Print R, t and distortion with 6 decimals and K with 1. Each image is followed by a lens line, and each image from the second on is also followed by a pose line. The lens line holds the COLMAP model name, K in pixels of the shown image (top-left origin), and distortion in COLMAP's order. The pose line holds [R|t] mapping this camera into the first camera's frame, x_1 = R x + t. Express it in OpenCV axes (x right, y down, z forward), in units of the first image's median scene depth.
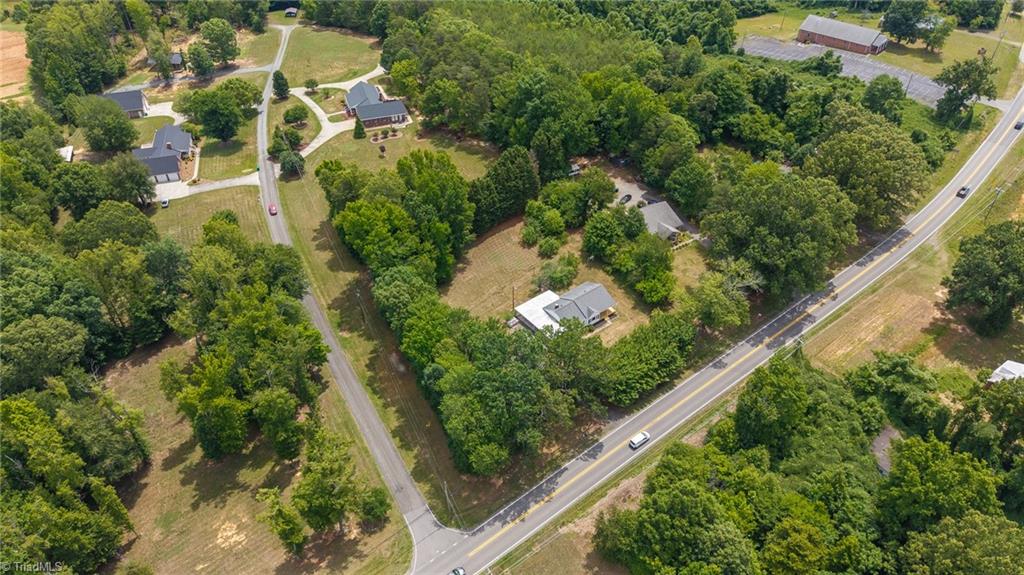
lens RADIAL K [[686.5, 0, 512.0], [0, 686.5, 287.5], [0, 0, 1]] dist [0.031622, -0.037929]
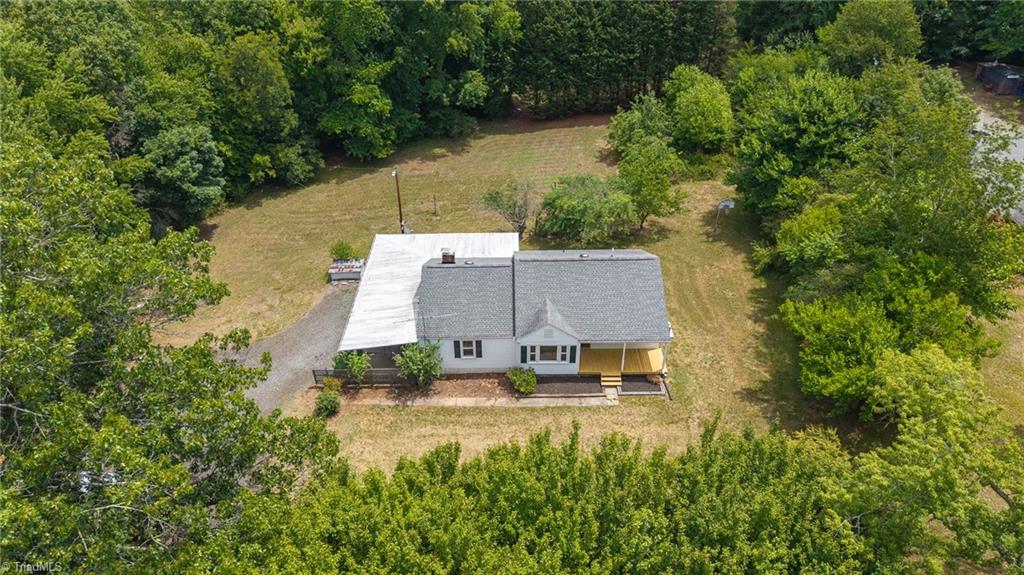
lens RADIAL K [[686.5, 0, 512.0], [0, 686.5, 287.5], [0, 0, 1]] dist [0.031622, -0.037929]
pose [[0.795669, 0.341089, -0.500569, 0.219434], [-0.385580, 0.922540, 0.015732, 0.023295], [0.467161, 0.180492, 0.865554, 0.743684]]
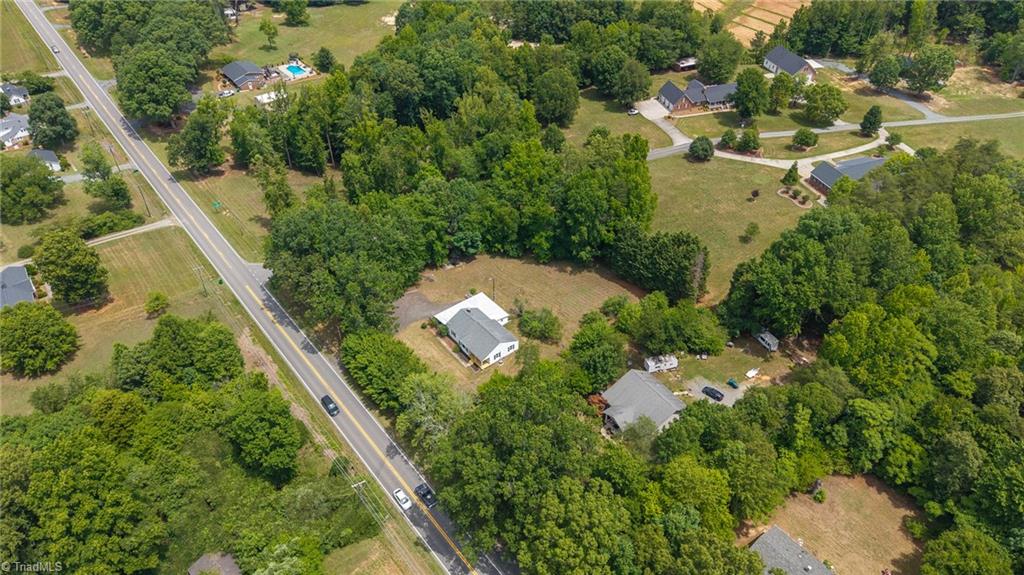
lens RADIAL K [[686.5, 0, 512.0], [0, 686.5, 287.5], [0, 0, 1]] dist [0.031622, -0.037929]
pose [[0.011391, 0.646037, -0.763221, 0.768701], [-0.634468, 0.594613, 0.493848, -0.499693], [0.772865, 0.478614, 0.416663, 0.594126]]
